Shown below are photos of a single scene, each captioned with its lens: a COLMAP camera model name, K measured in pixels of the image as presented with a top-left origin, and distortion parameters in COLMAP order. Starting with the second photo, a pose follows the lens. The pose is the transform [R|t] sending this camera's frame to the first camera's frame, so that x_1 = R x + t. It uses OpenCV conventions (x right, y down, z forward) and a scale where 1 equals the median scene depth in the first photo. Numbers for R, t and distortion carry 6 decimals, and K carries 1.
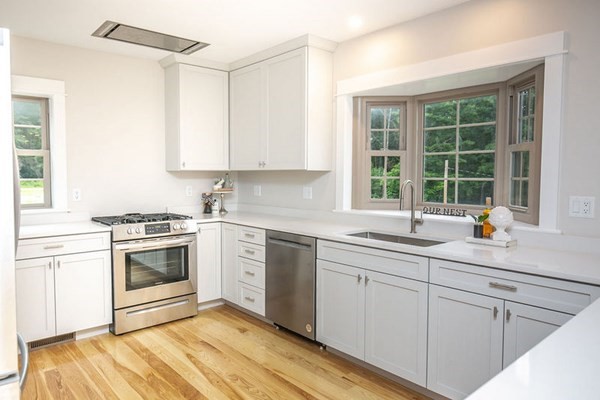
lens RADIAL K [[407.9, 0, 281.8], [0, 407.9, 200.0], [0, 0, 1]] dist [-0.003829, -0.001550]
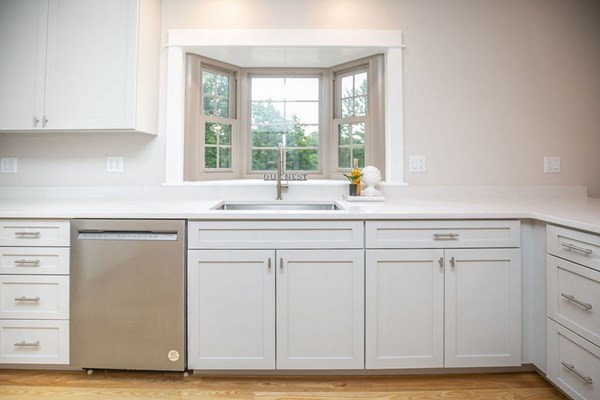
lens RADIAL K [[291.7, 0, 298.4], [0, 291.7, 157.2], [0, 0, 1]] dist [-0.019419, -0.000213]
pose [[0.639982, 0.011857, 0.768298, -0.152714], [0.048977, 0.997218, -0.056187, 0.019124], [-0.766827, 0.073588, 0.637621, 0.449533]]
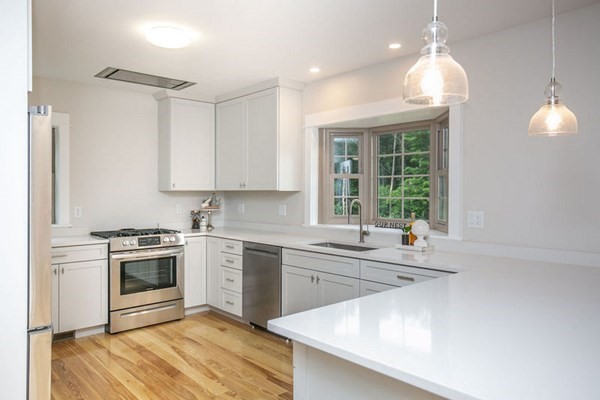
lens RADIAL K [[429.5, 0, 300.0], [0, 429.5, 200.0], [0, 0, 1]] dist [0.005625, 0.001513]
pose [[0.999535, -0.000980, 0.030484, 0.086100], [0.002367, 0.998962, -0.045499, 0.010308], [-0.030407, 0.045550, 0.998499, -0.236175]]
